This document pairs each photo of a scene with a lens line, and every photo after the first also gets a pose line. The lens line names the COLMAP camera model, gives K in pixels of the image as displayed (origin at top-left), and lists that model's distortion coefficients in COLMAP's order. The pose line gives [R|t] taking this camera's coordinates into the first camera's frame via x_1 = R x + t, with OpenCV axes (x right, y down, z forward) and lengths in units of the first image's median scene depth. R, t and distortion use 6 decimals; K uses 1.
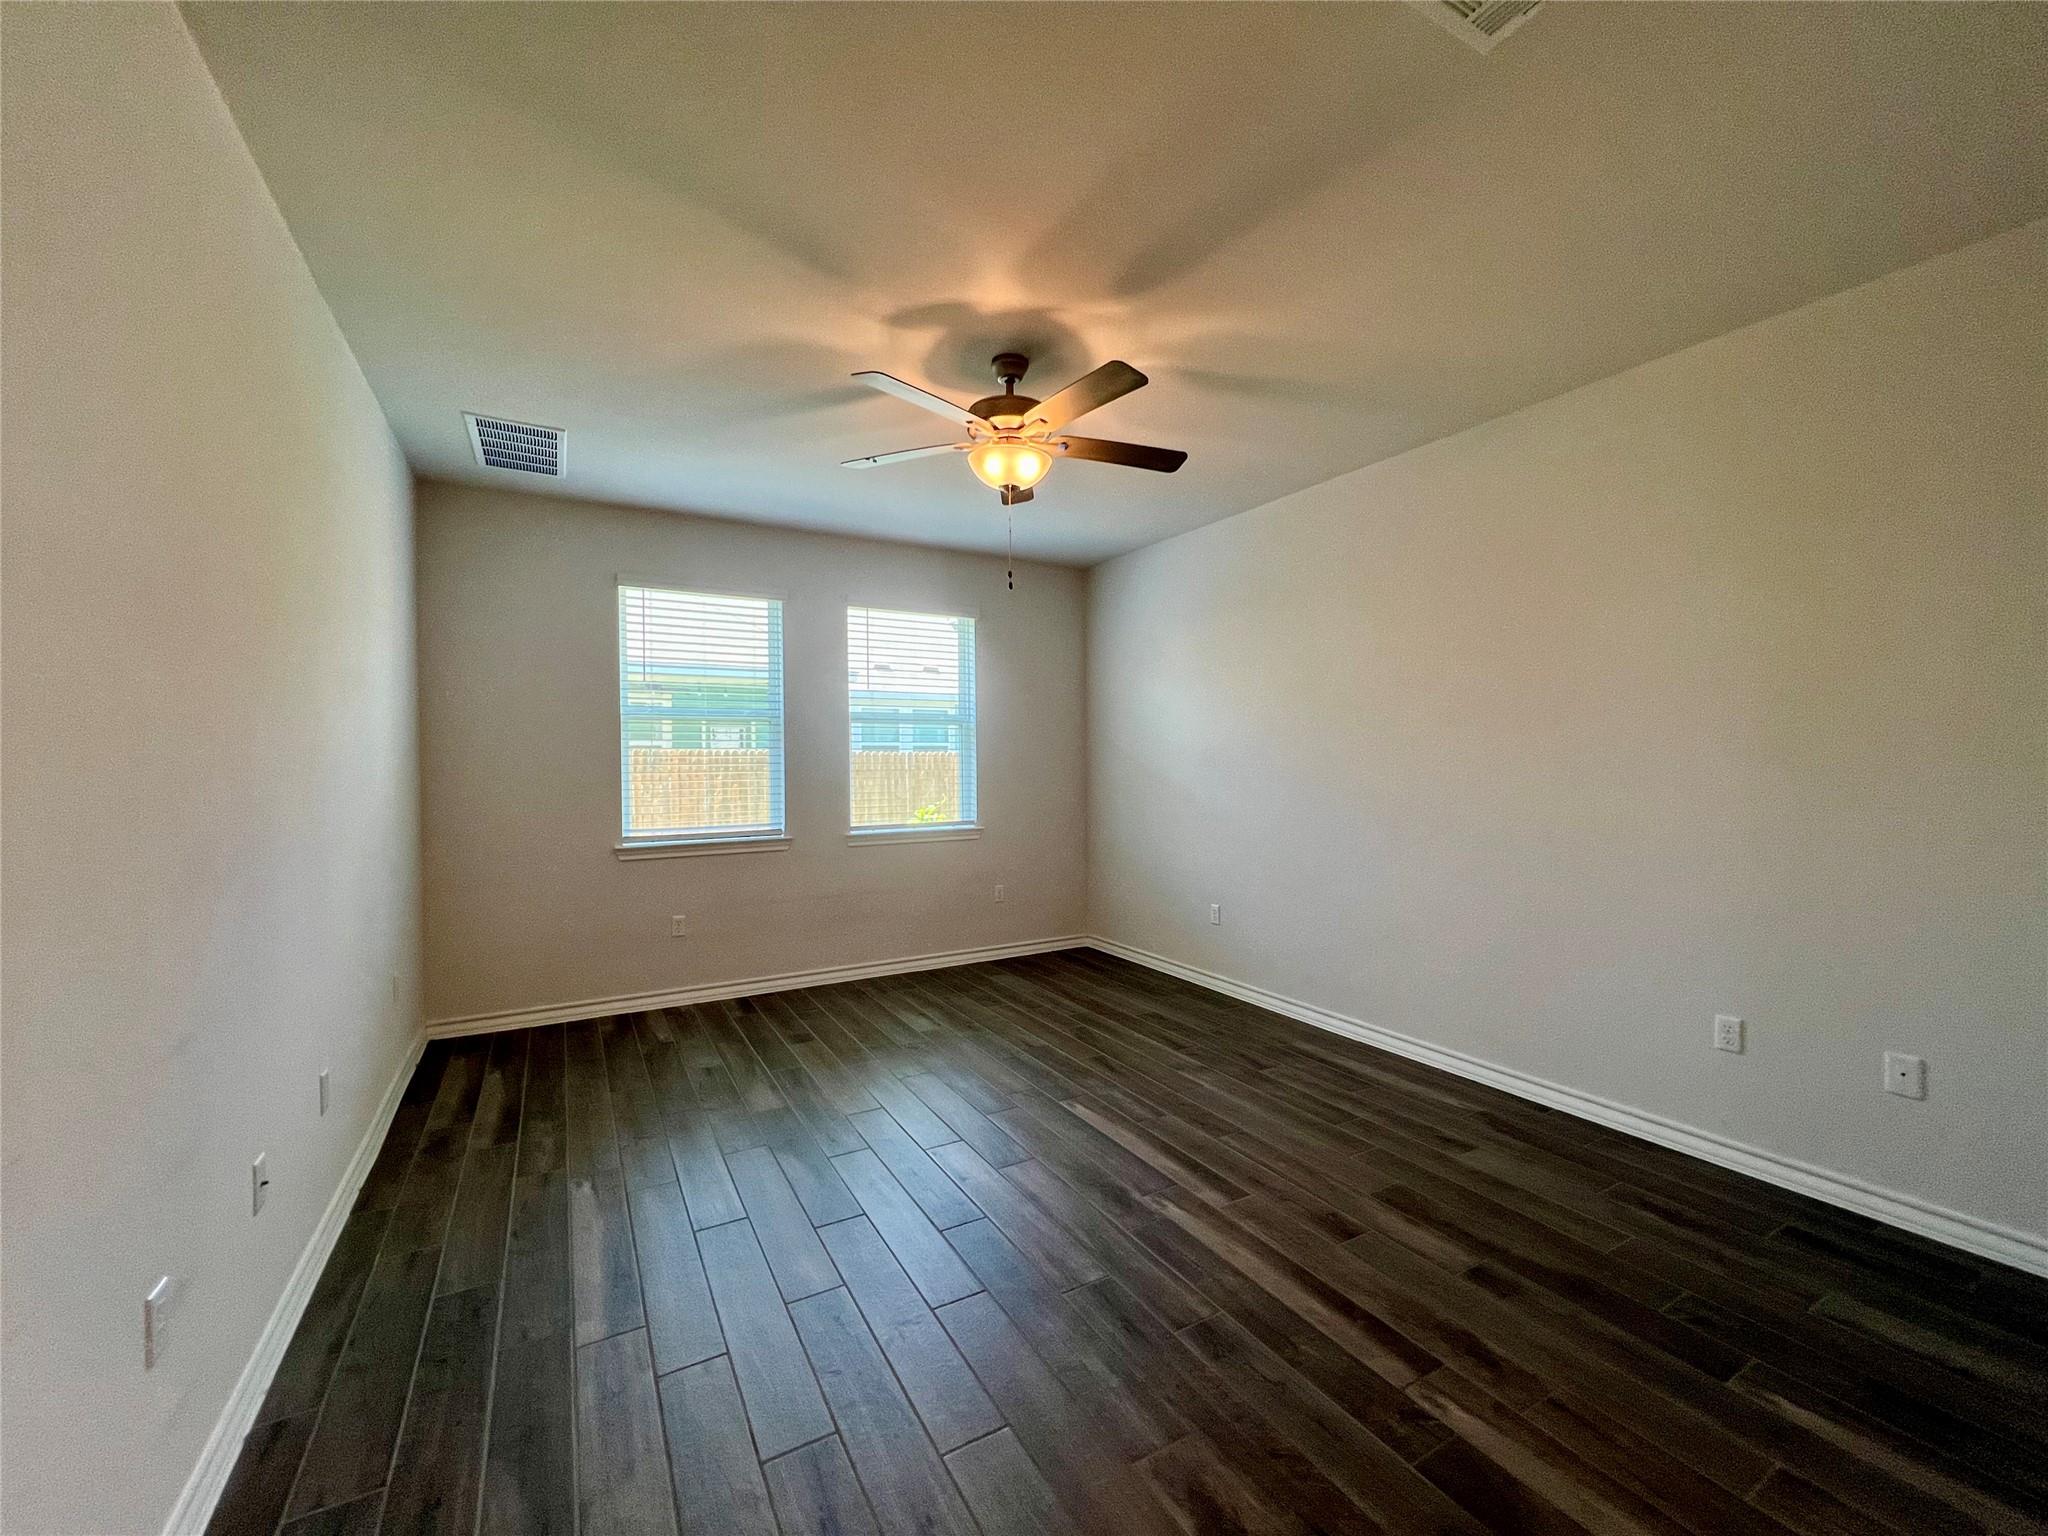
lens RADIAL K [[821.4, 0, 1019.5], [0, 821.4, 763.9], [0, 0, 1]] dist [-0.001893, 0.000557]
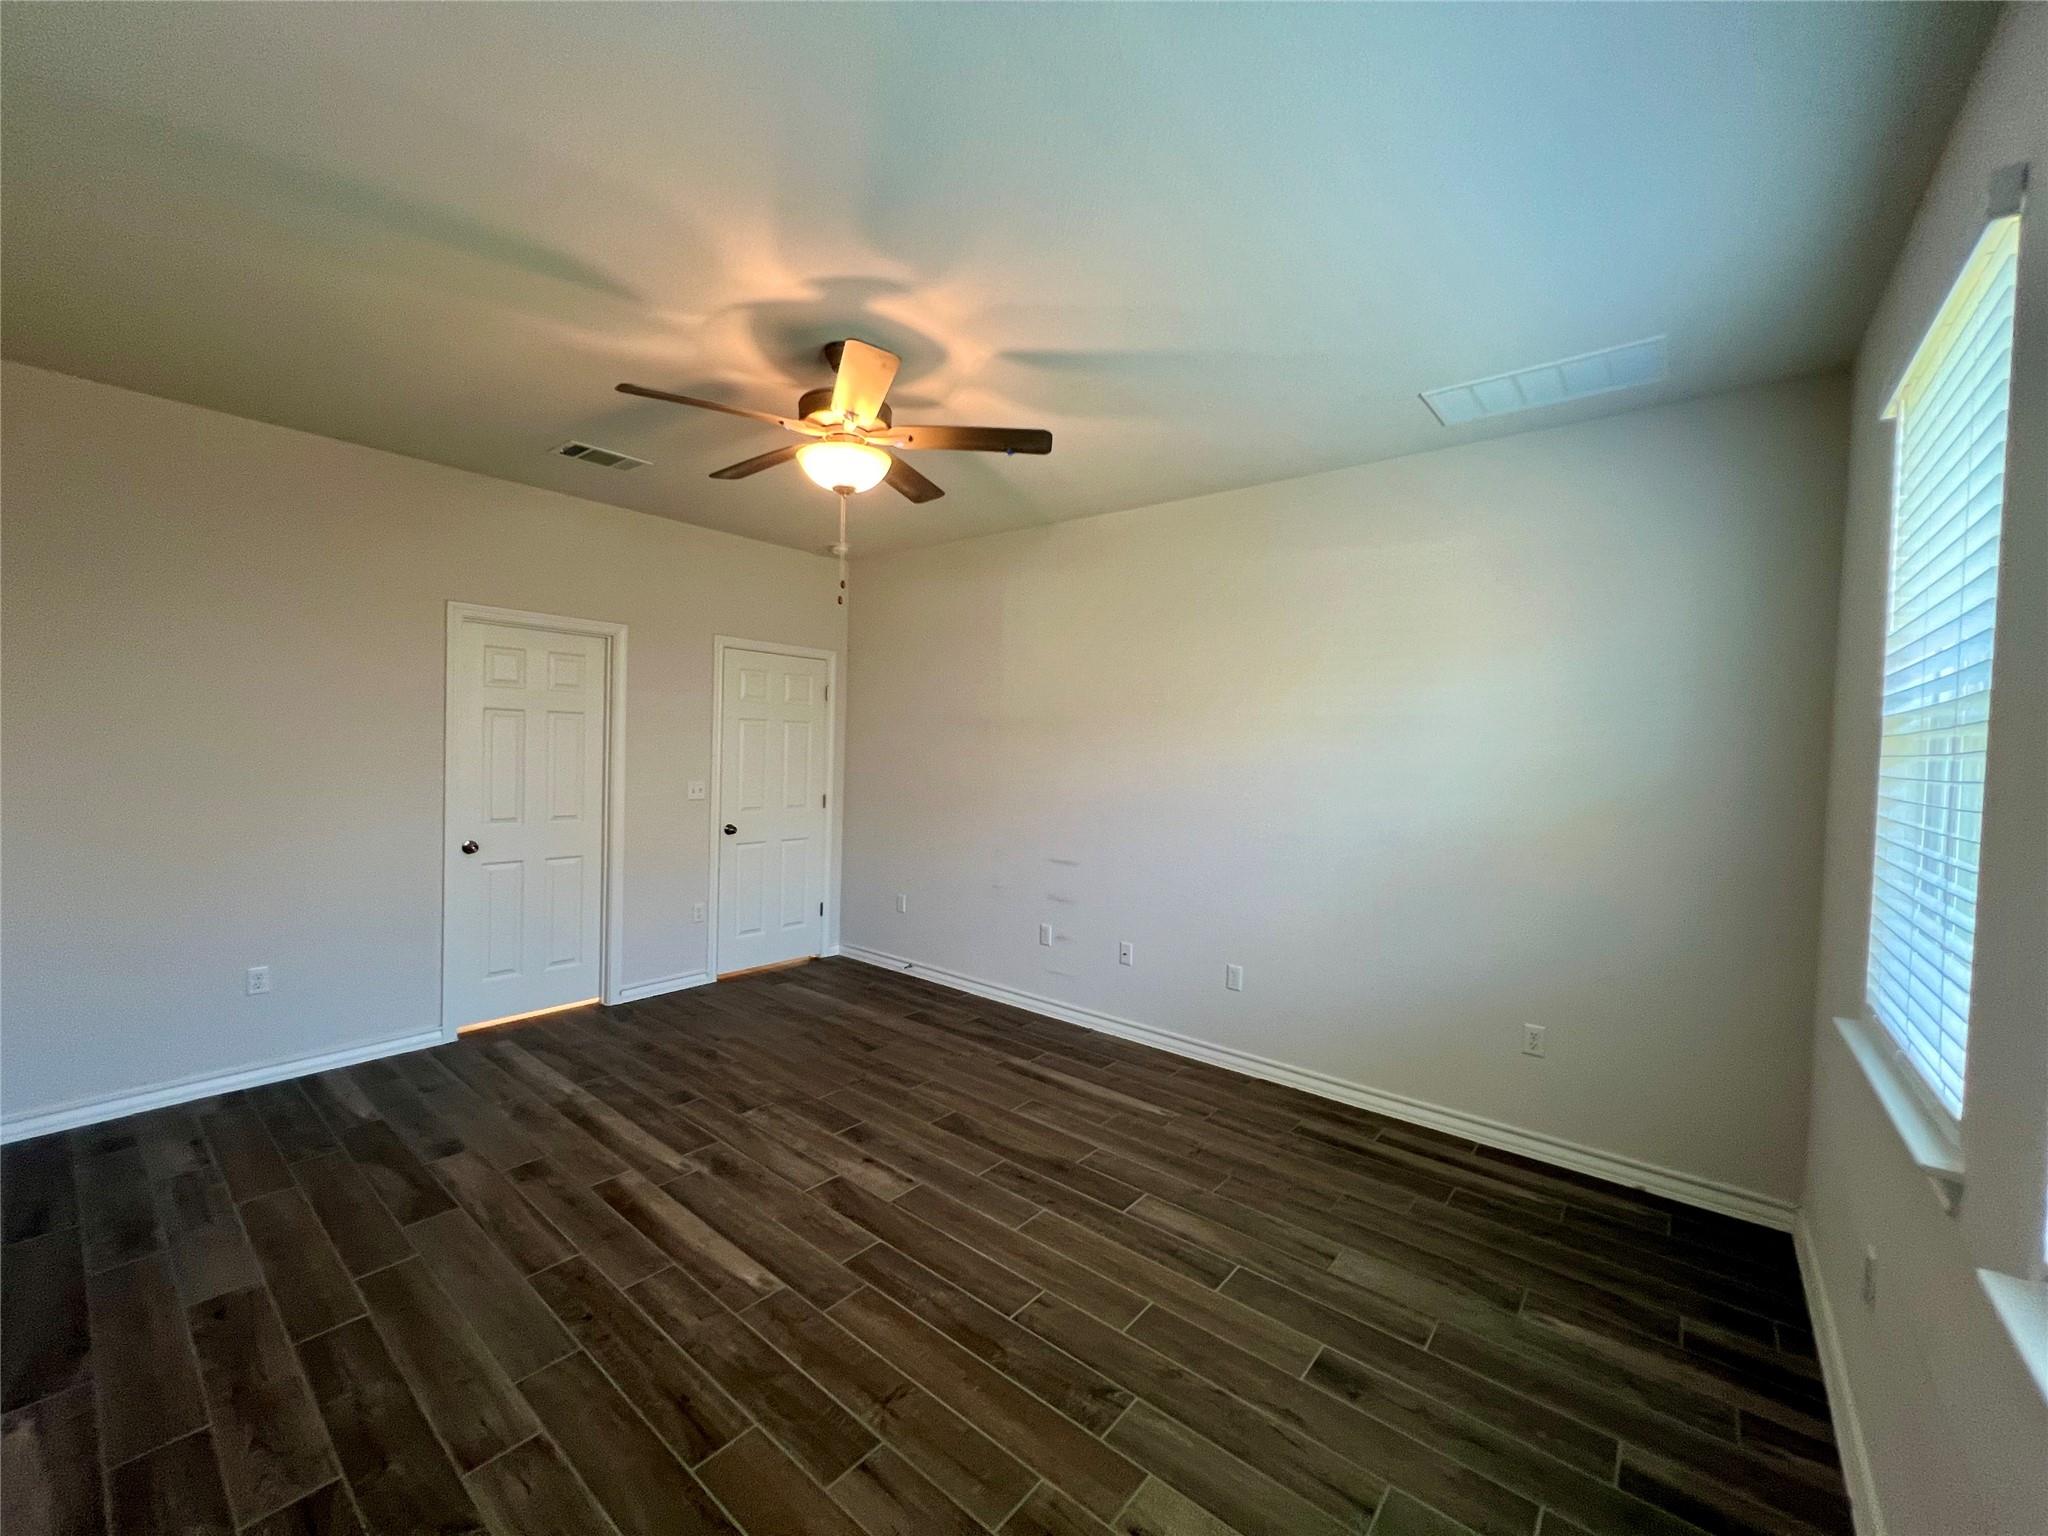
lens RADIAL K [[819.6, 0, 1021.0], [0, 819.6, 772.1], [0, 0, 1]] dist [-0.000696, 0.000310]
pose [[-0.933503, -0.006489, -0.358511, 0.136675], [-0.022087, 0.998978, 0.039430, -0.064271], [0.357889, 0.044726, -0.932692, 2.061959]]
